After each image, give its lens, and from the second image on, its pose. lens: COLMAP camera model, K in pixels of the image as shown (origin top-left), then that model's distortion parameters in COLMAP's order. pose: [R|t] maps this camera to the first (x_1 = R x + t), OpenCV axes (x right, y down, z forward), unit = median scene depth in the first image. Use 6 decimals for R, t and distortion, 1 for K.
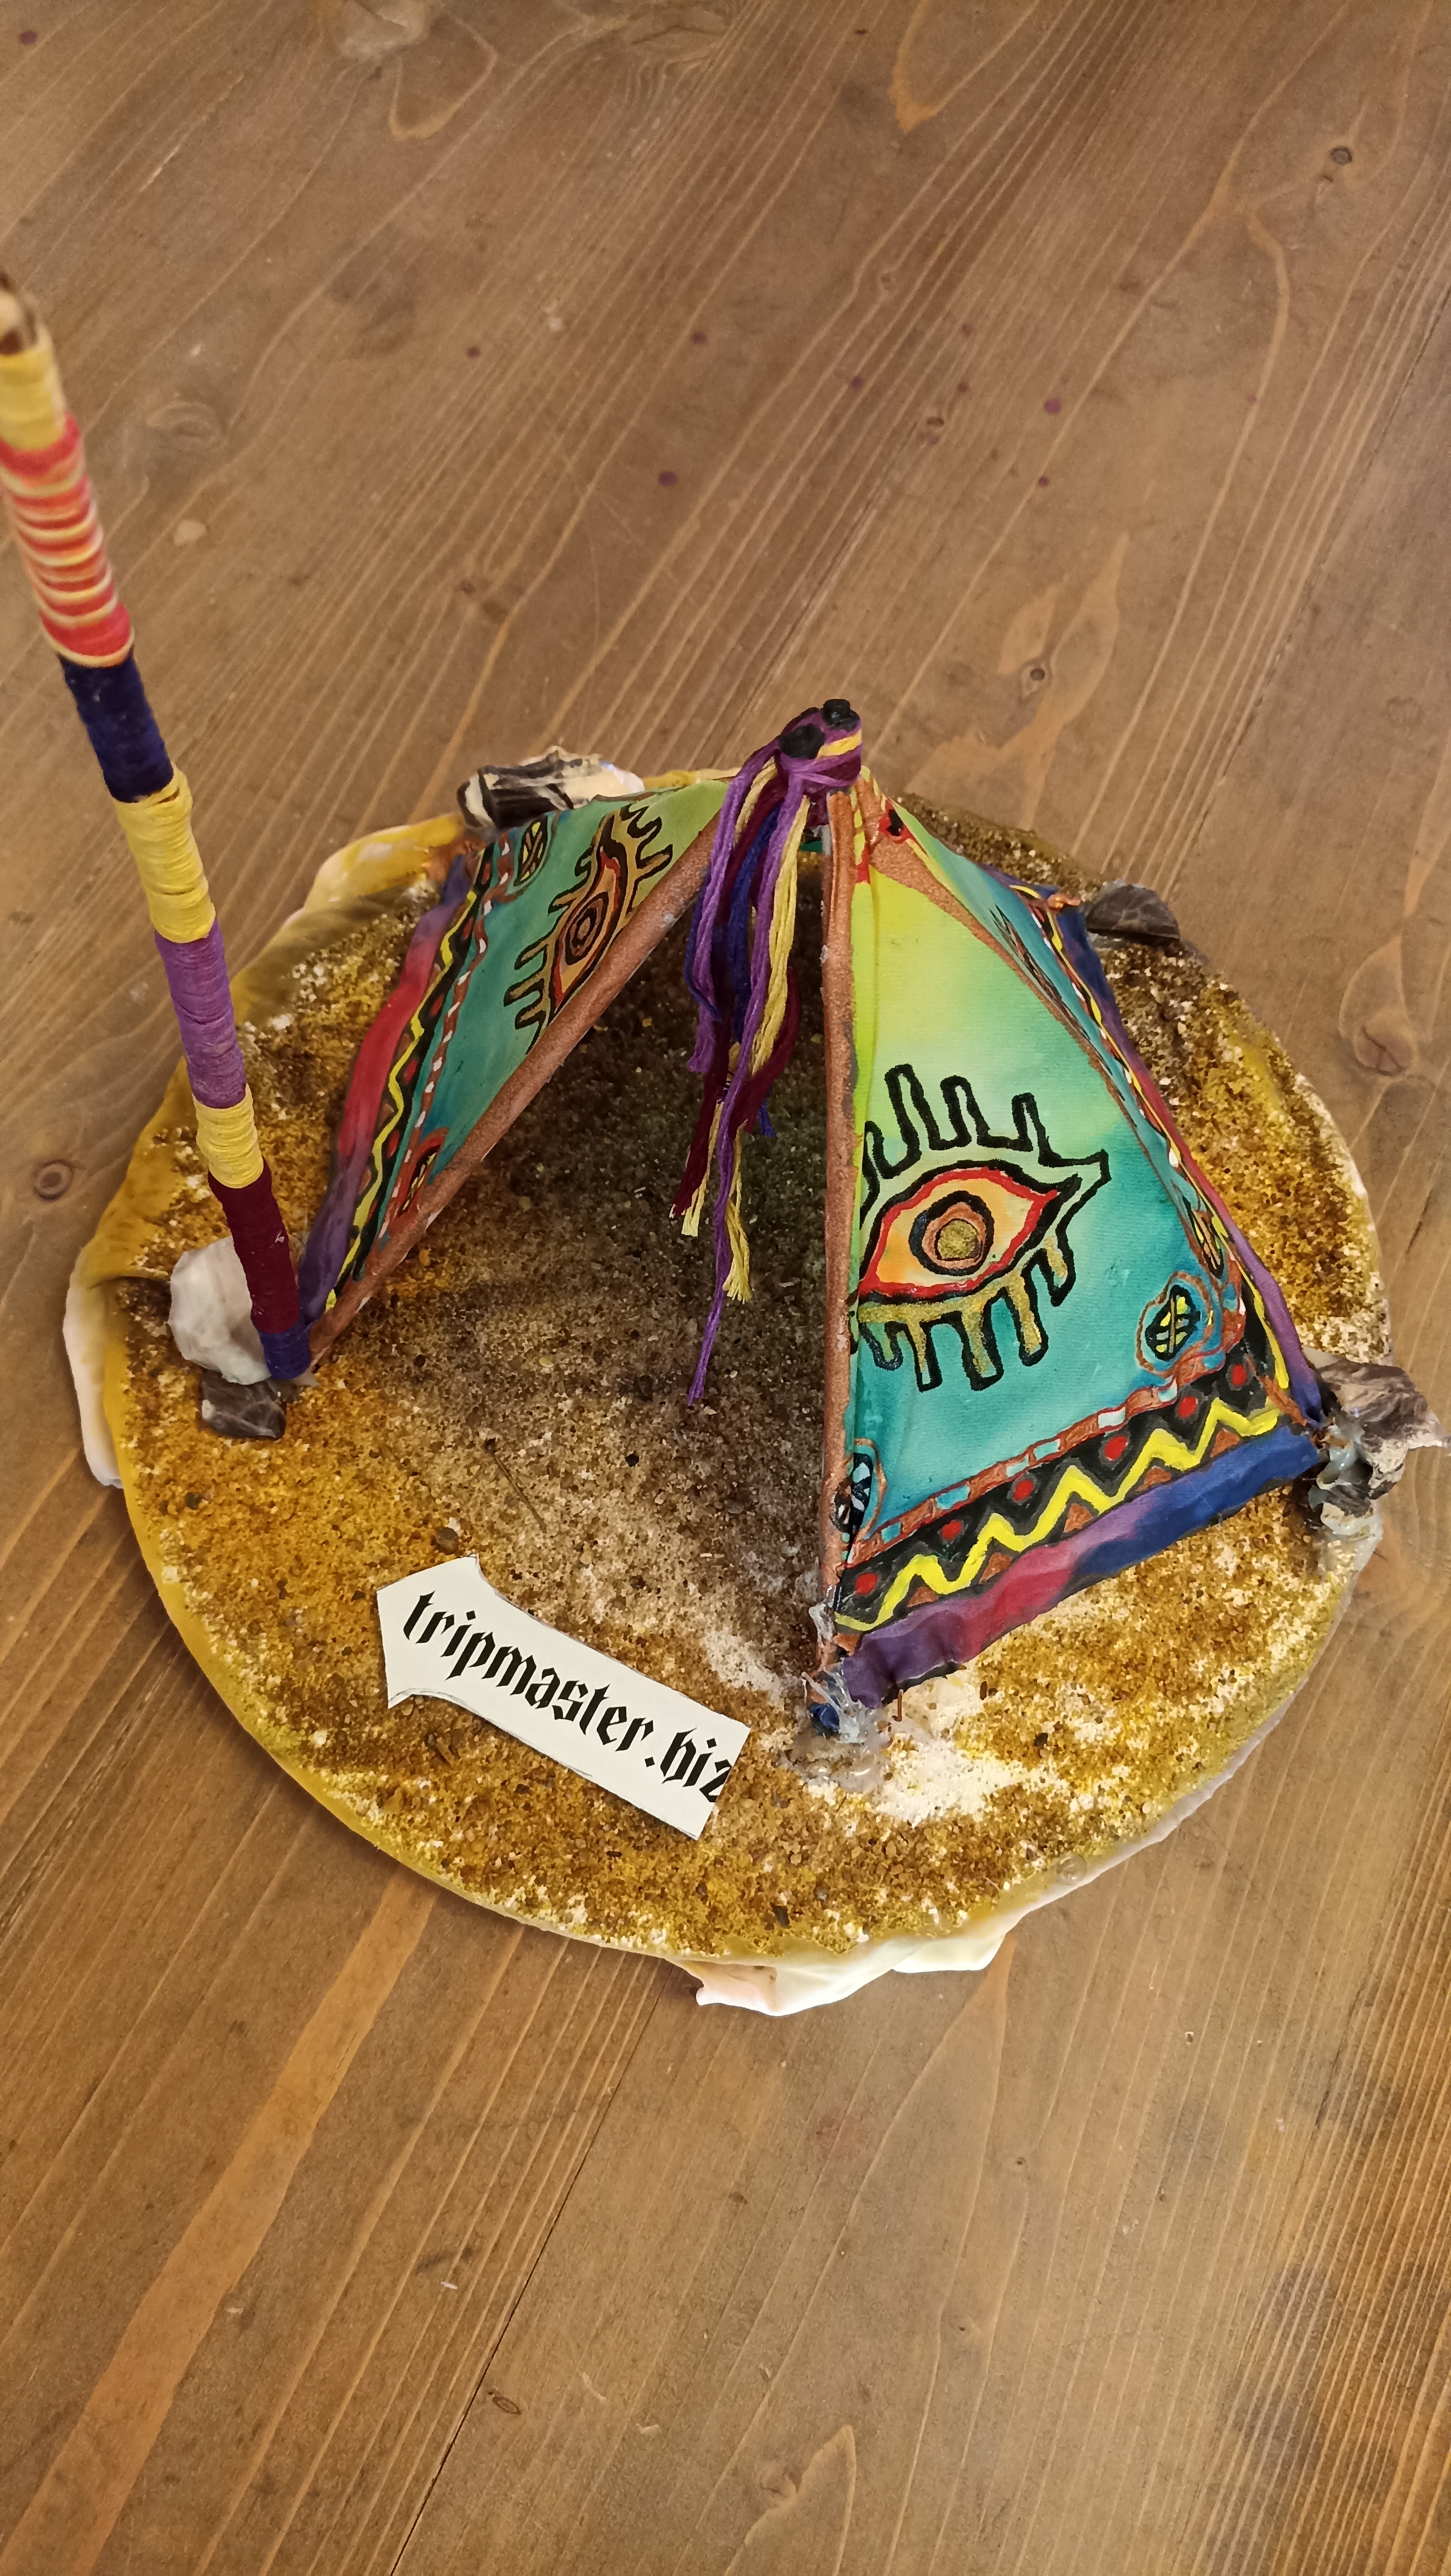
lens RADIAL K [[1947.6, 0, 725.5], [0, 1947.6, 1288.0], [0, 0, 1]] dist [0.052749, -0.078568]
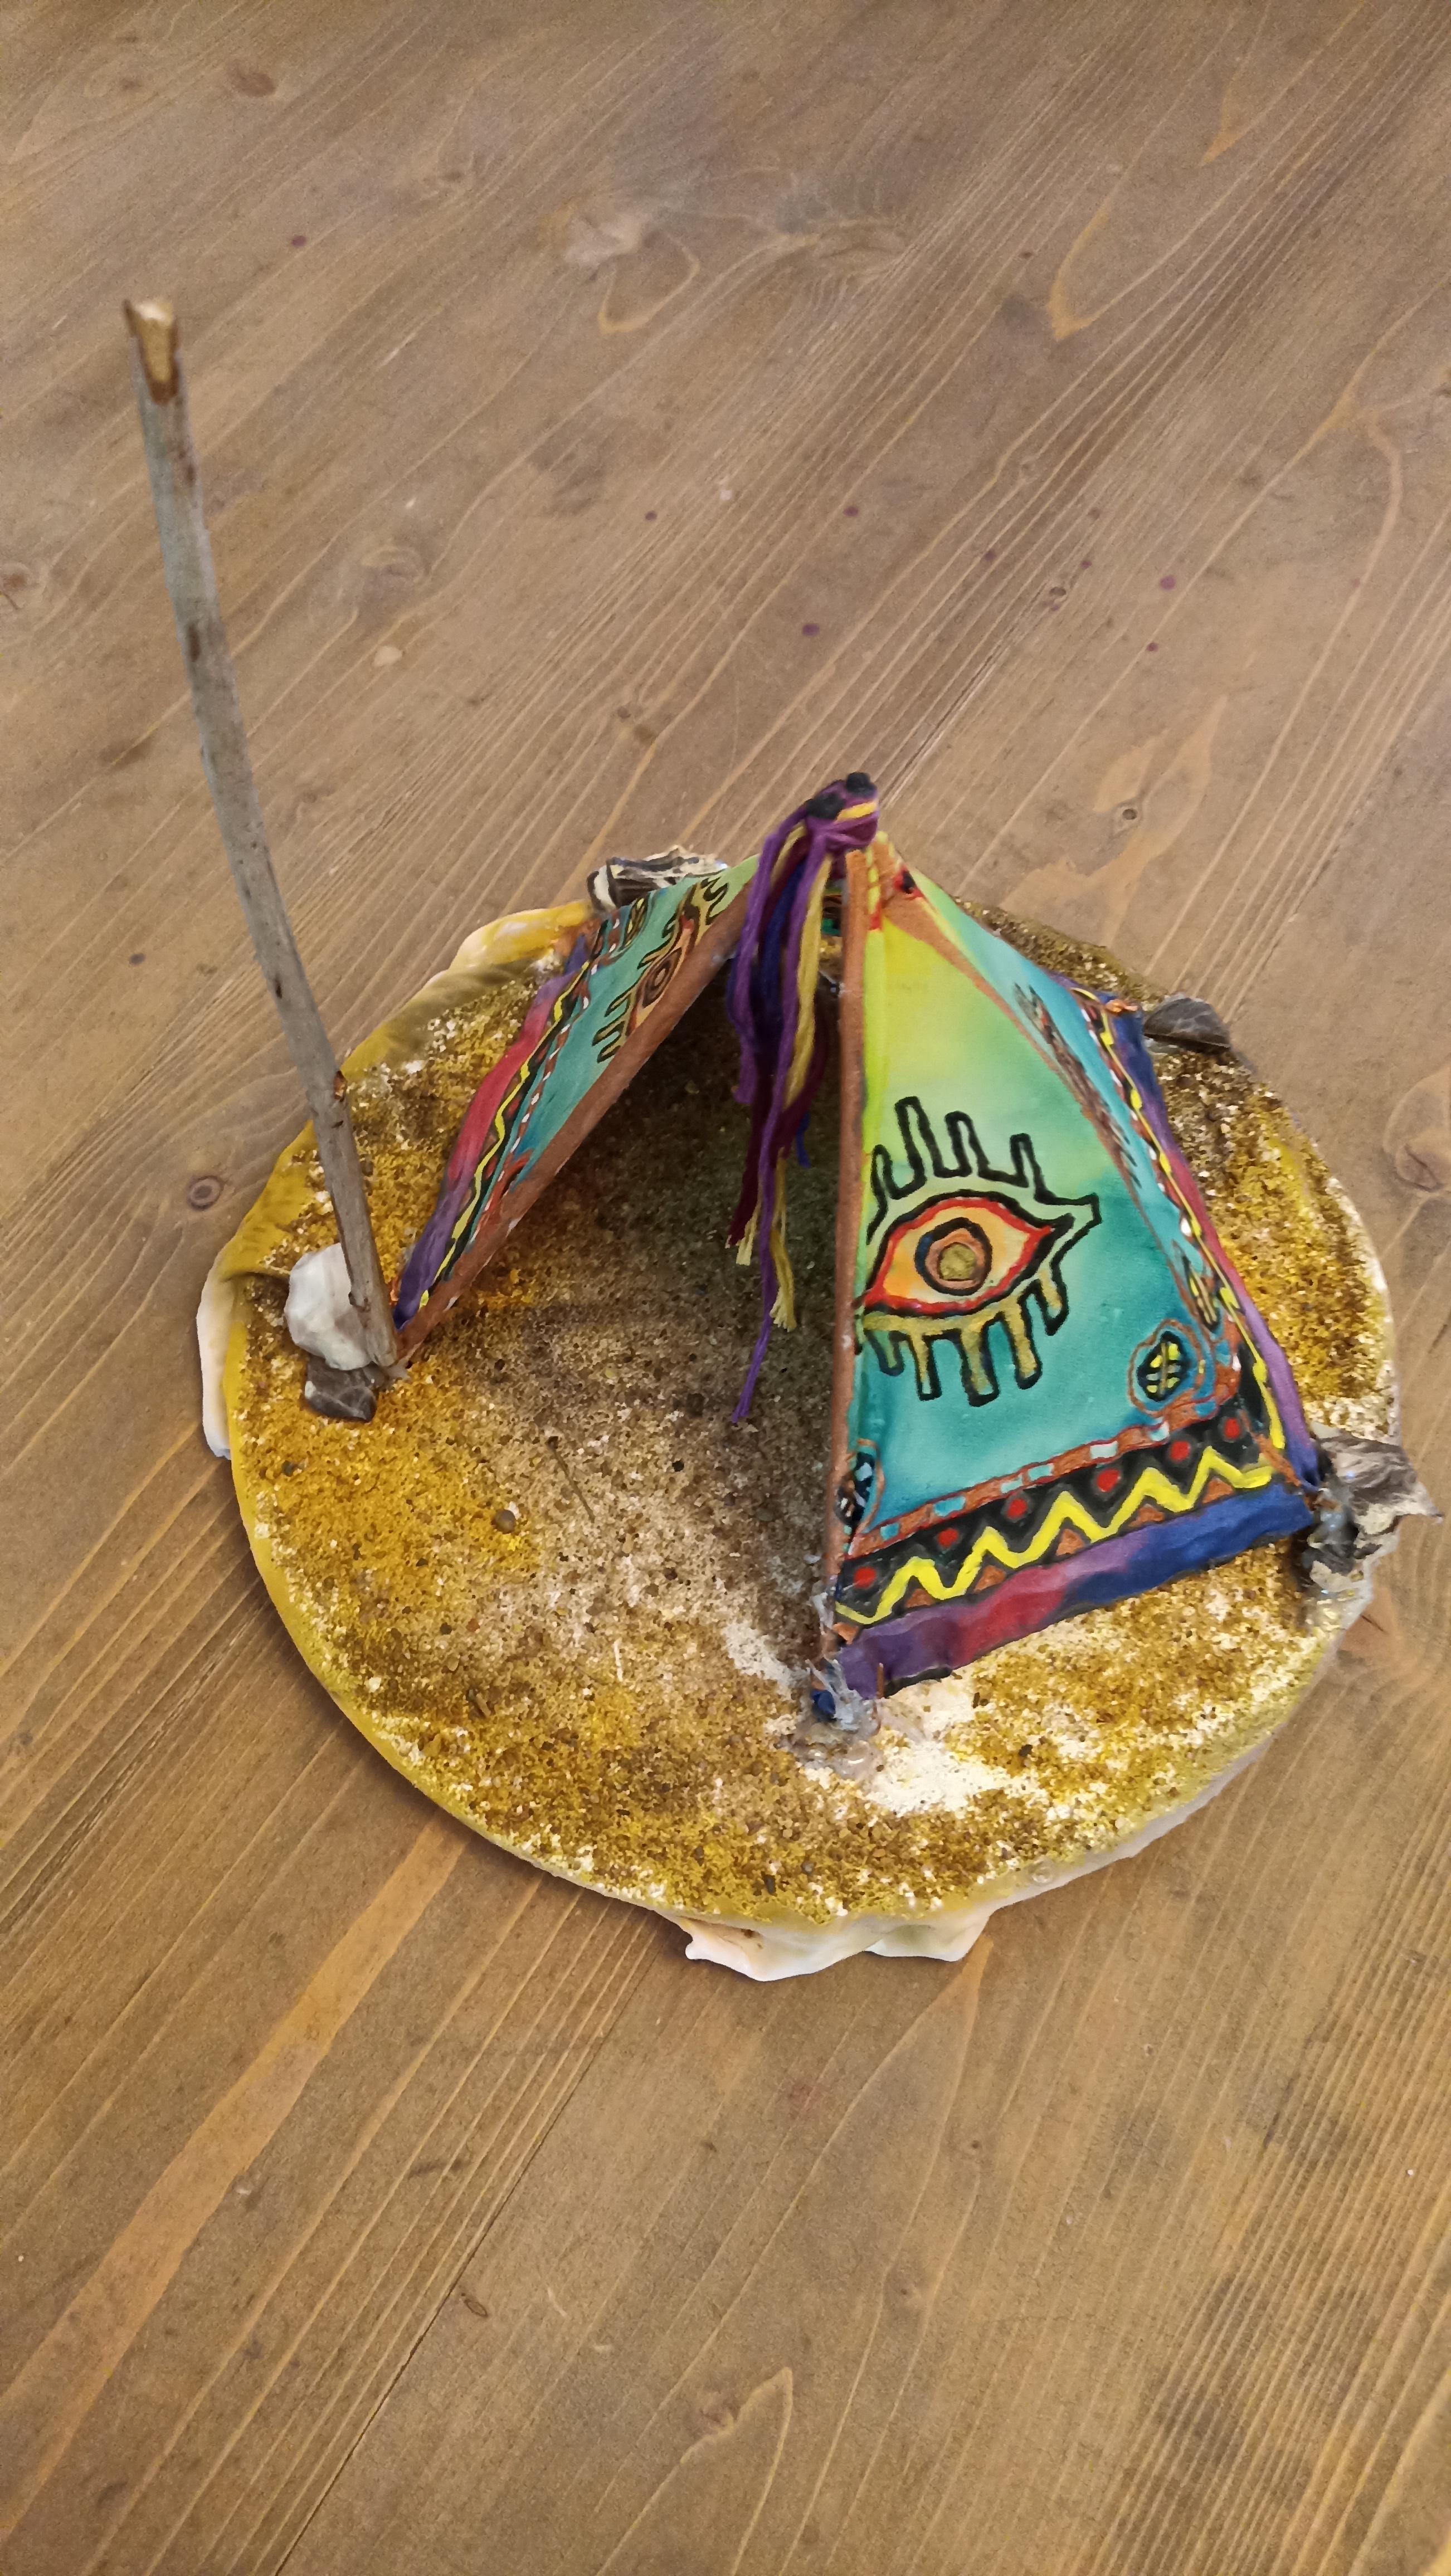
lens RADIAL K [[1947.6, 0, 725.5], [0, 1947.6, 1288.0], [0, 0, 1]] dist [0.052749, -0.078568]
pose [[0.992687, 0.075644, -0.094075, 0.077164], [-0.083555, 0.993023, -0.083207, 0.079200], [0.087125, 0.090459, 0.992082, -0.107341]]
